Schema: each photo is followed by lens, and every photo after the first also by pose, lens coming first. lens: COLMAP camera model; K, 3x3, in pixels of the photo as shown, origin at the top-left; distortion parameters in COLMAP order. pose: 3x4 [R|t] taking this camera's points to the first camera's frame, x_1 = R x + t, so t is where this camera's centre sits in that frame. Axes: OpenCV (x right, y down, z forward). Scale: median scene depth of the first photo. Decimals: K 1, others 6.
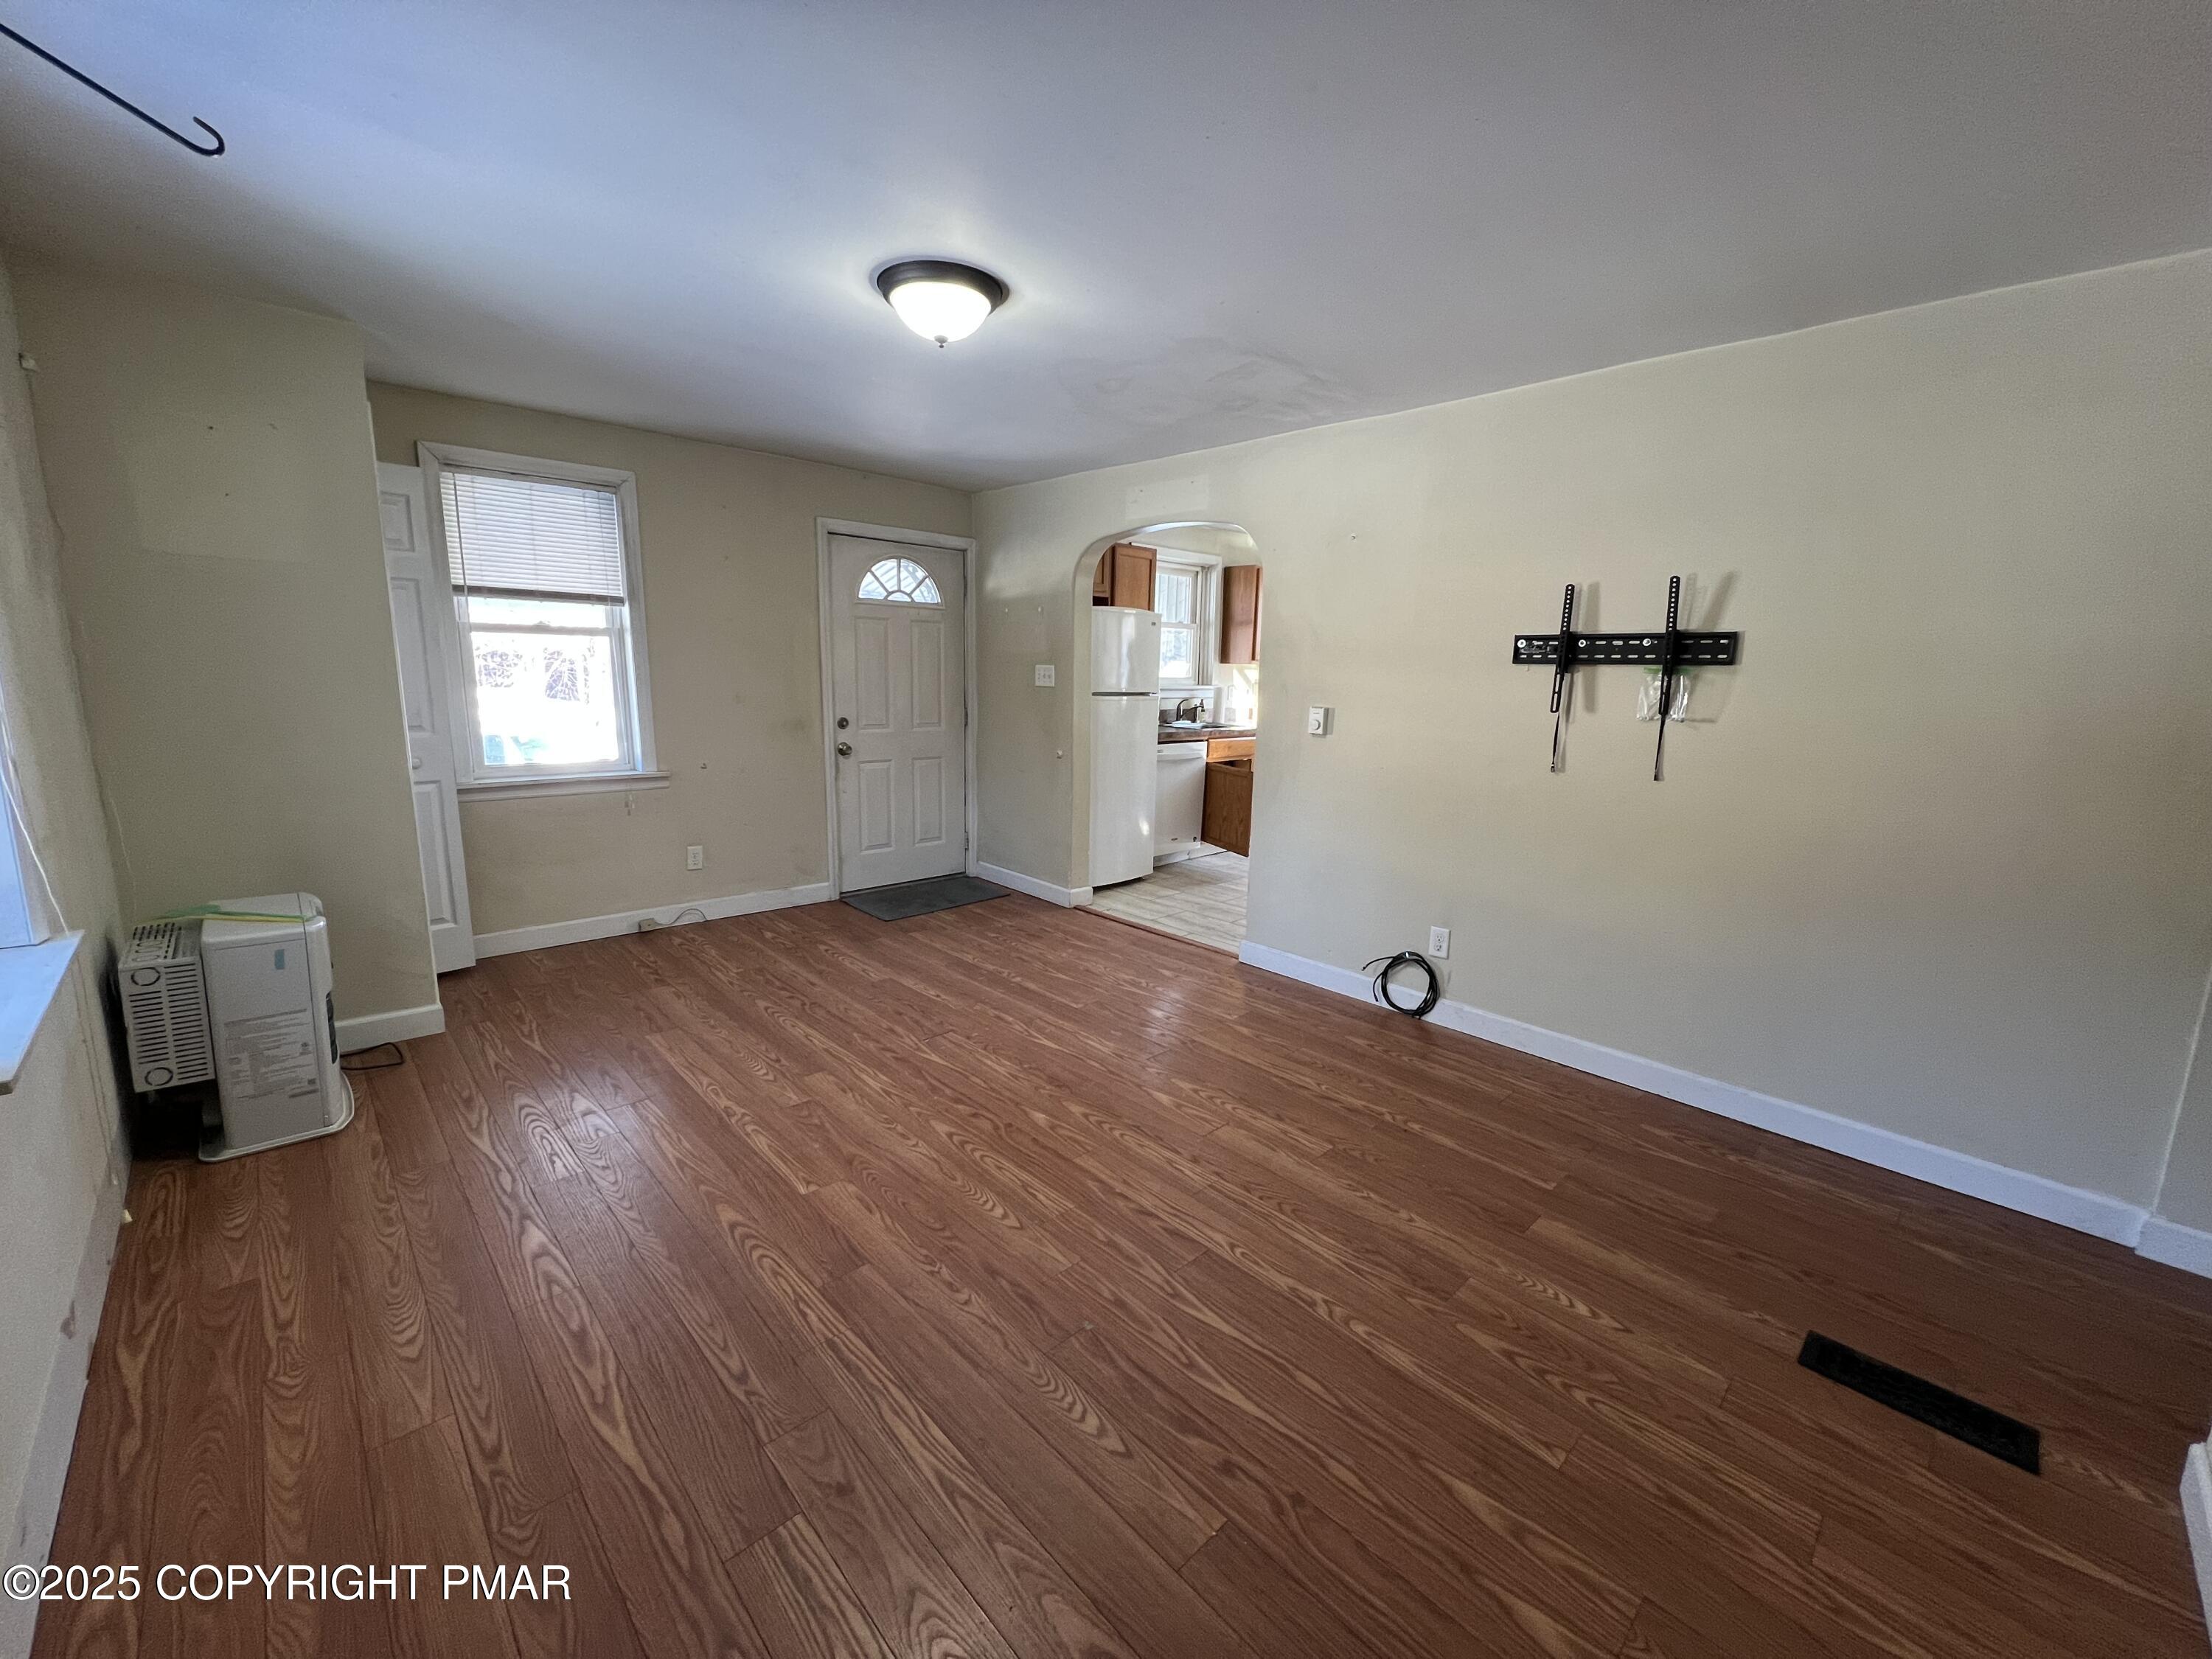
lens RADIAL K [[884.1, 0, 1099.5], [0, 884.1, 826.1], [0, 0, 1]] dist [0.000899, -0.000009]
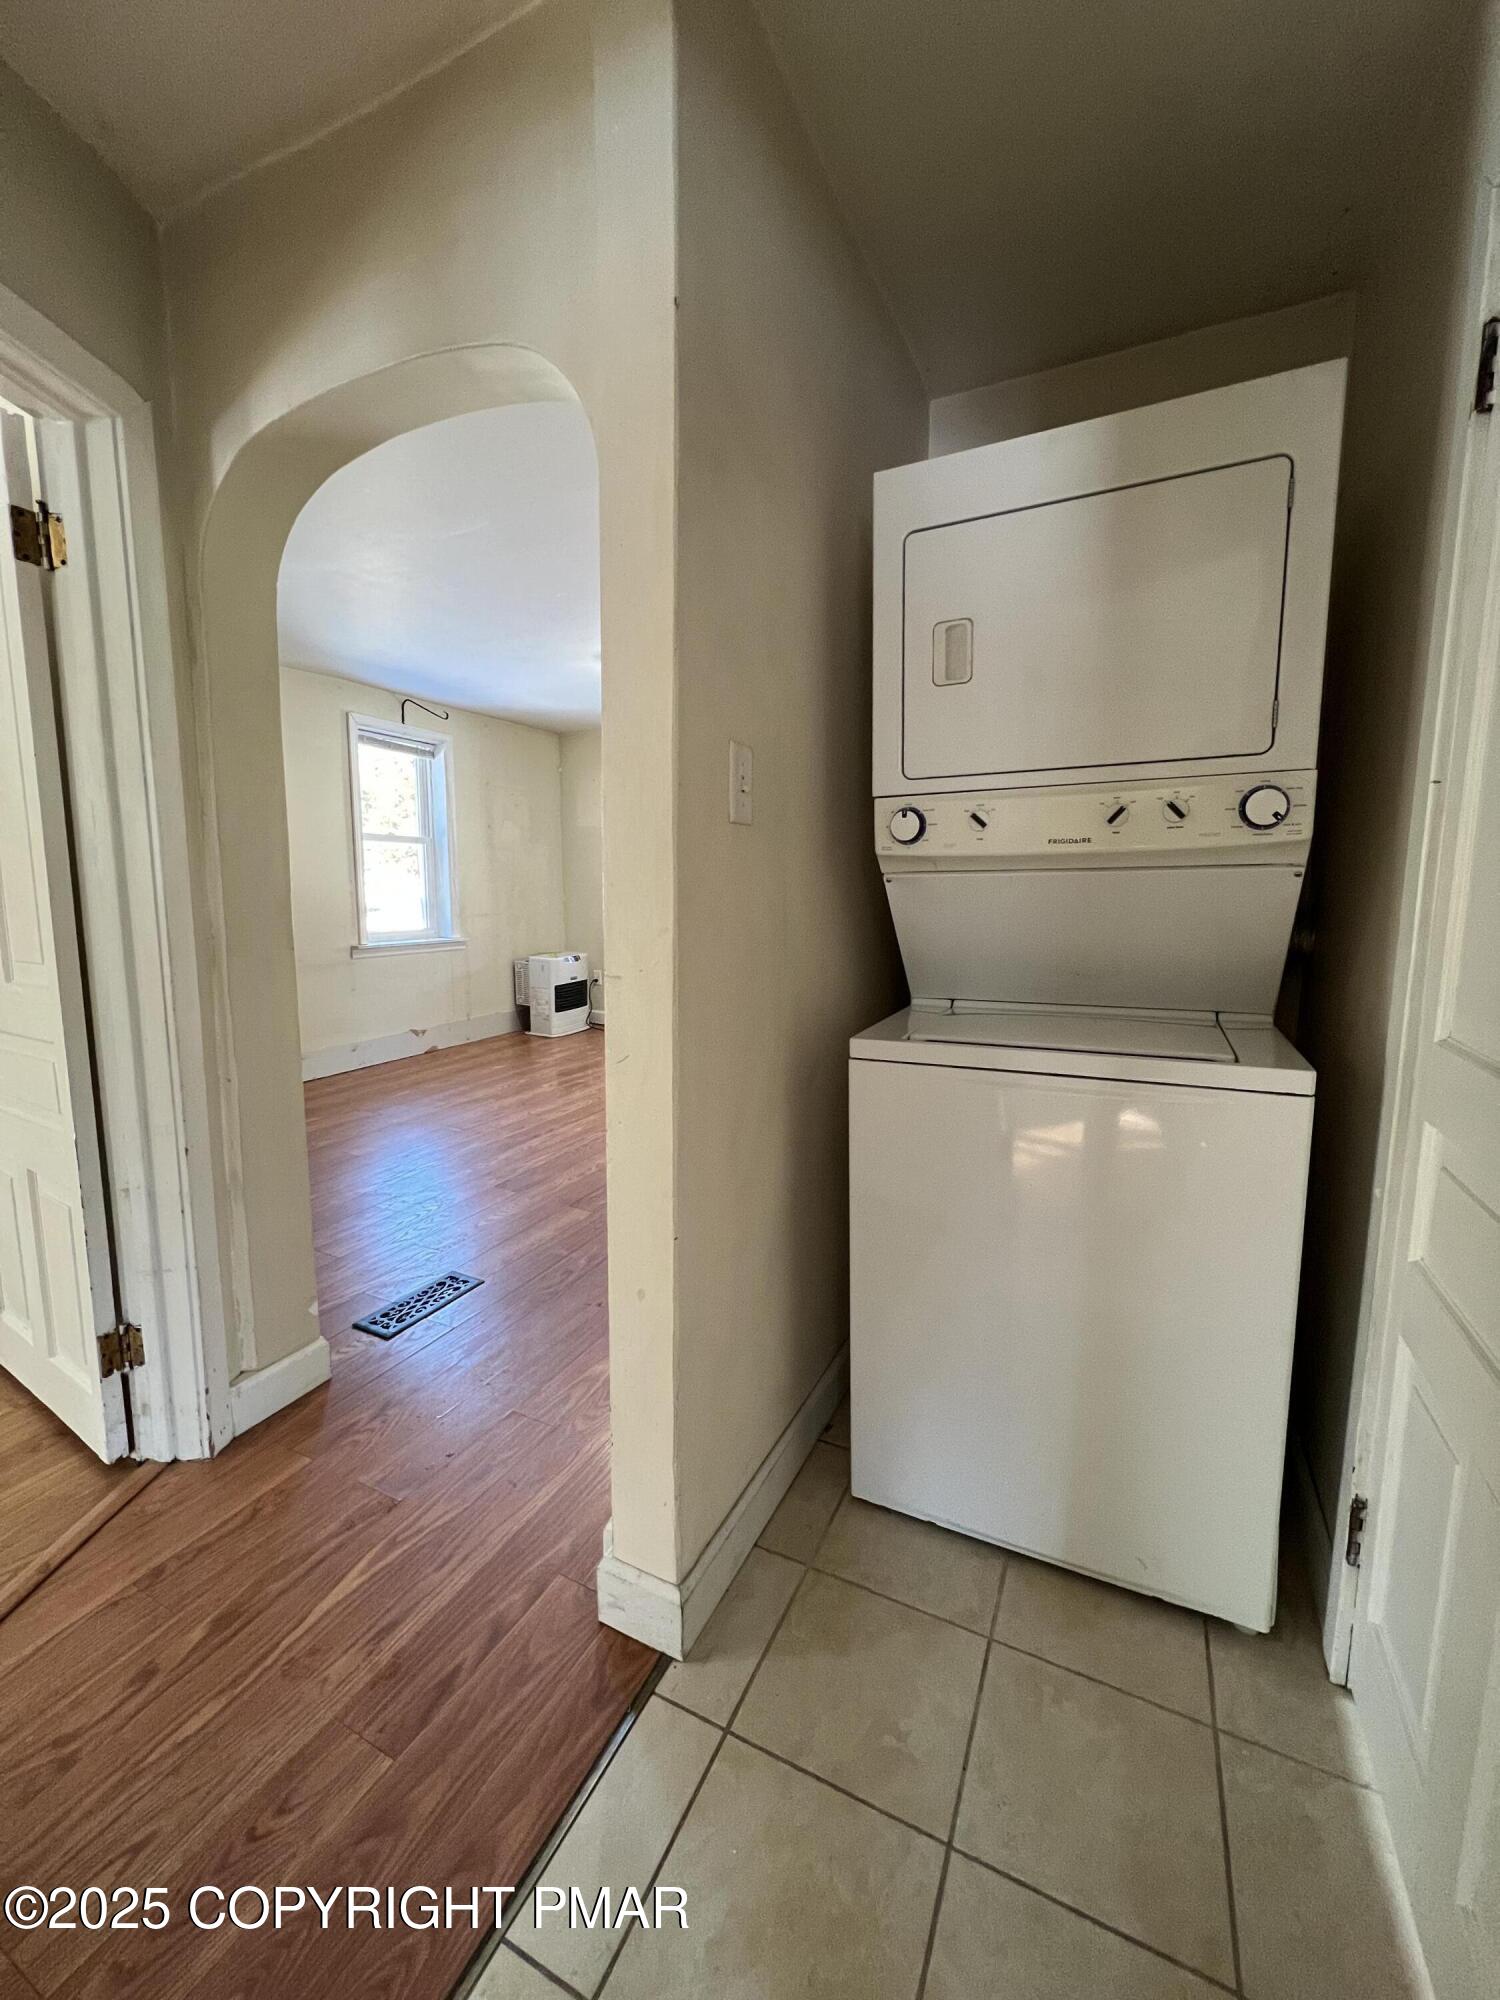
lens RADIAL K [[799.3, 0, 746.4], [0, 799.3, 993.6], [0, 0, 1]] dist [0.000899, -0.000009]
pose [[0.344832, 0.105118, -0.932760, 1.519352], [-0.164991, 0.985026, 0.050013, -0.002560], [0.924050, 0.136651, 0.357012, 0.639939]]
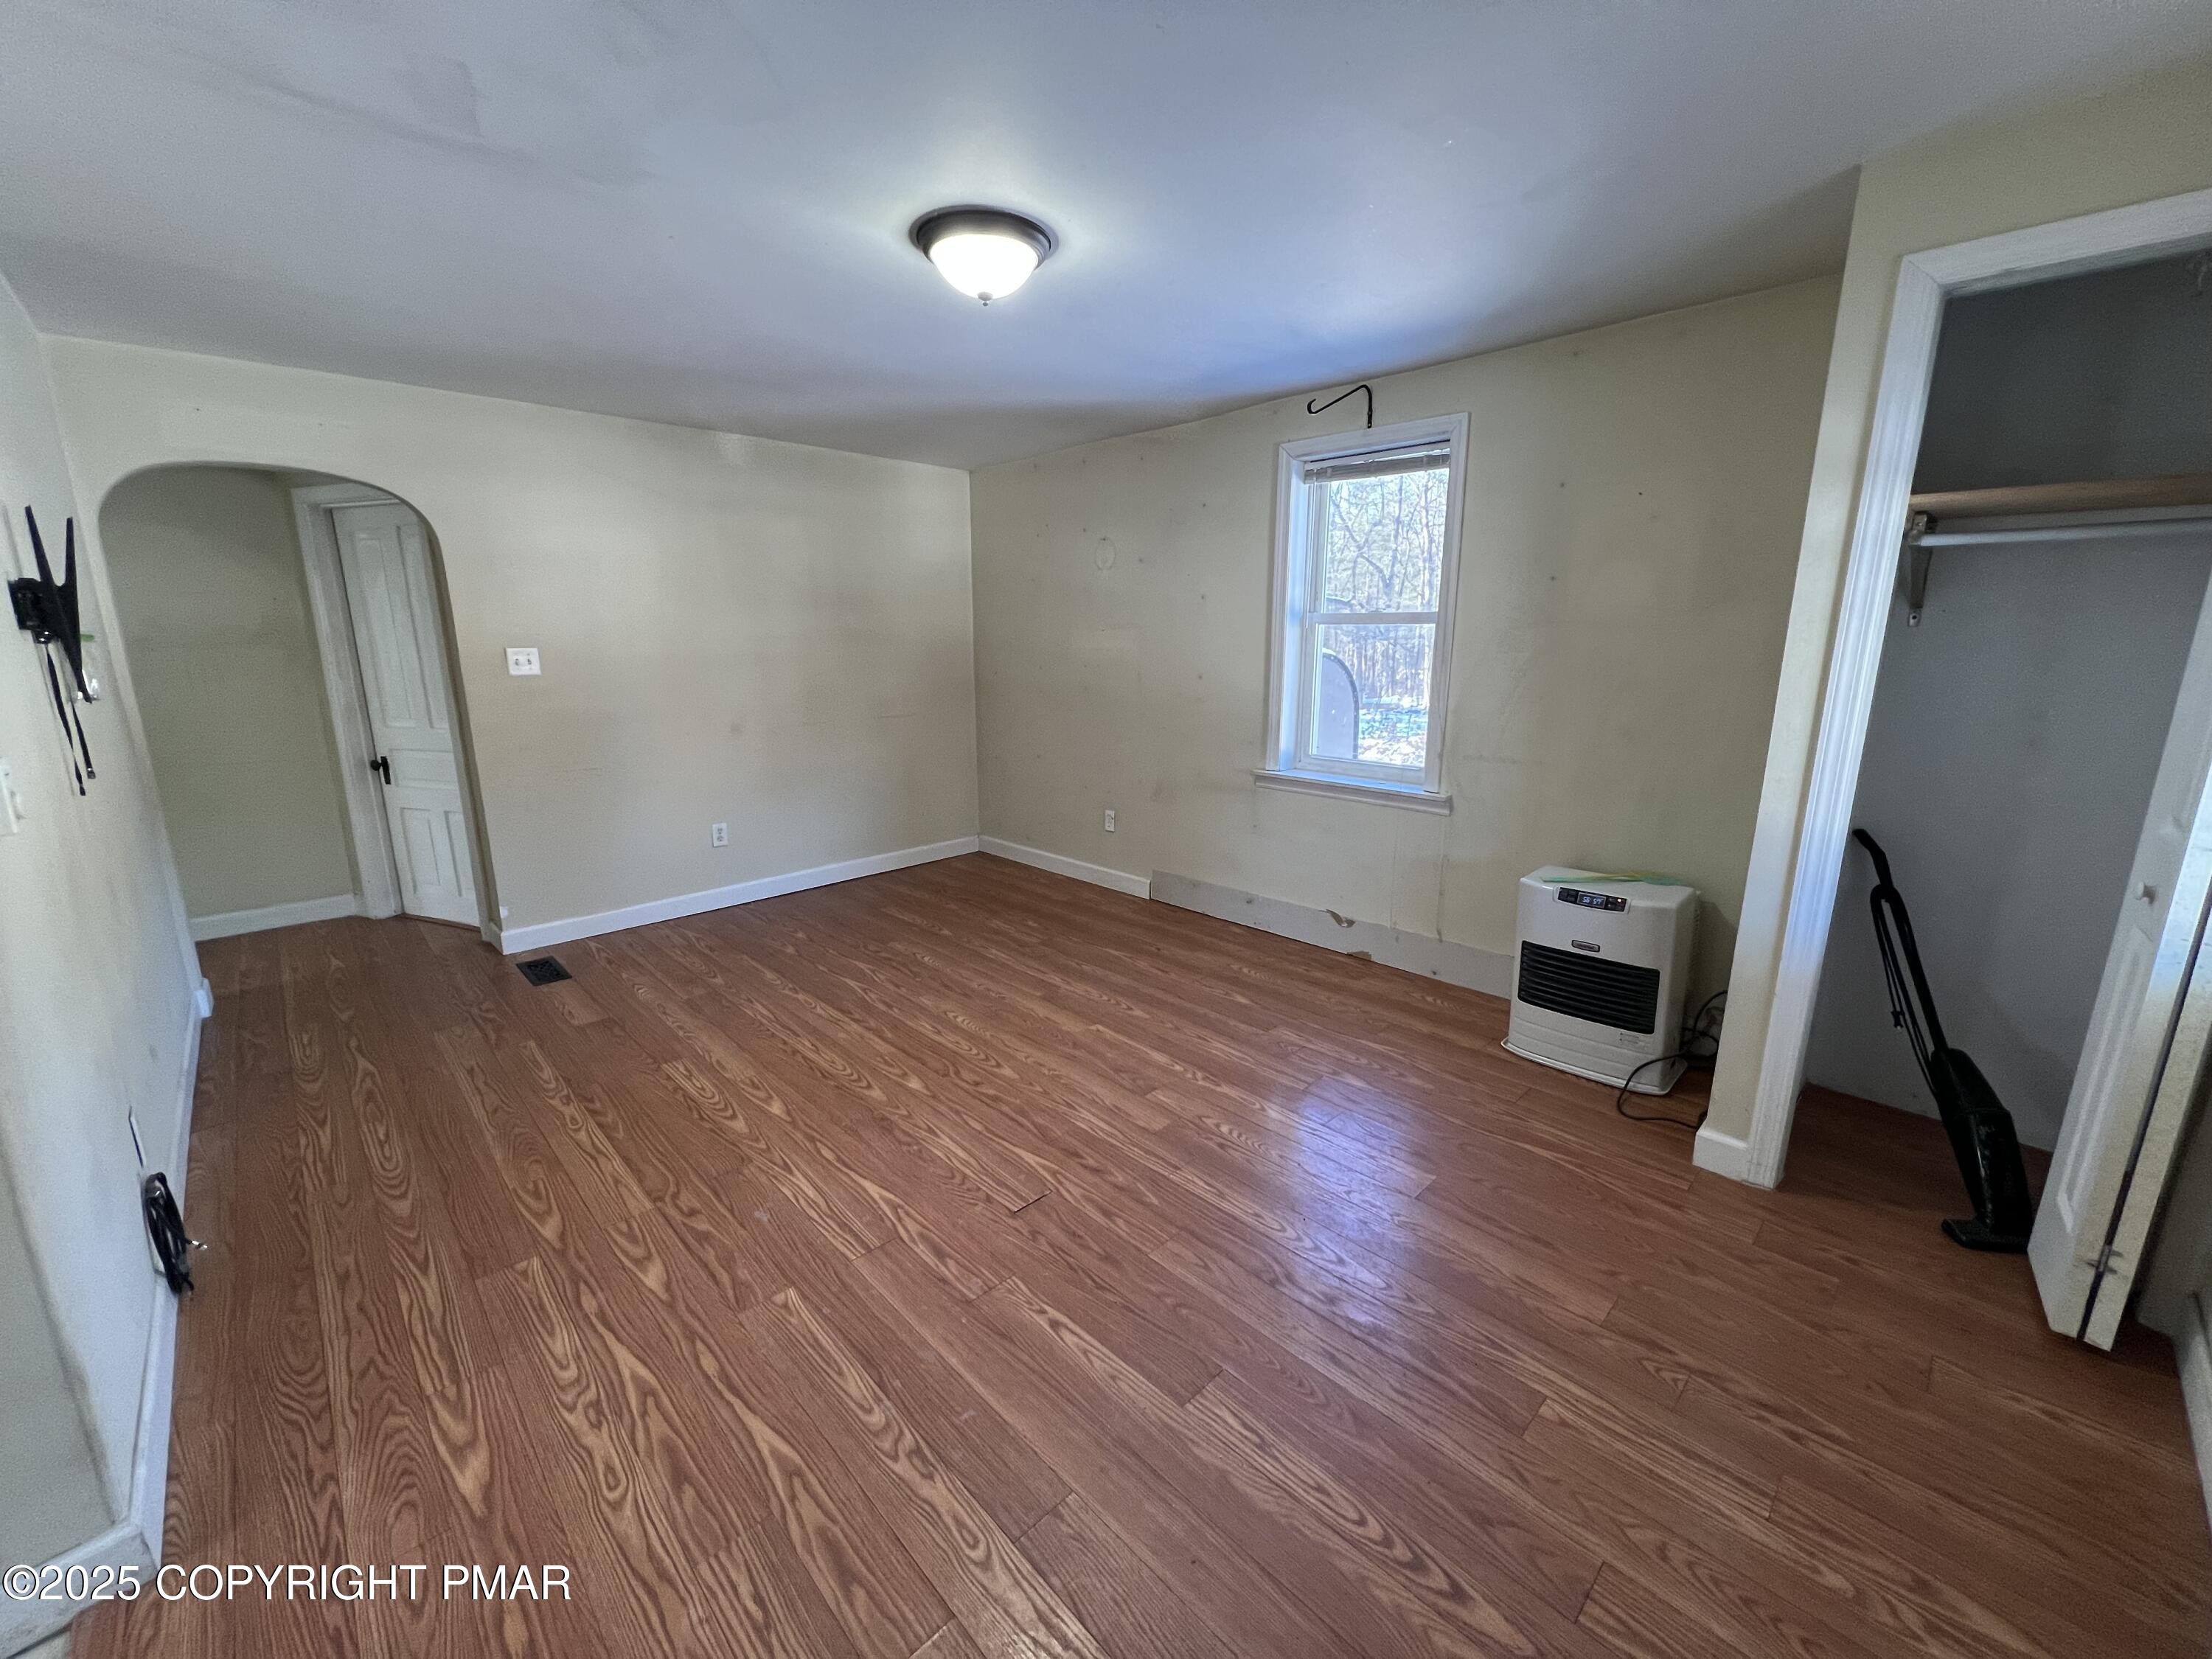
lens RADIAL K [[884.1, 0, 1099.5], [0, 884.1, 826.1], [0, 0, 1]] dist [0.000899, -0.000009]
pose [[-0.999742, -0.020490, -0.009775, -0.280742], [-0.022673, 0.922807, 0.384594, -0.370233], [0.001140, 0.384717, -0.923034, 1.926206]]
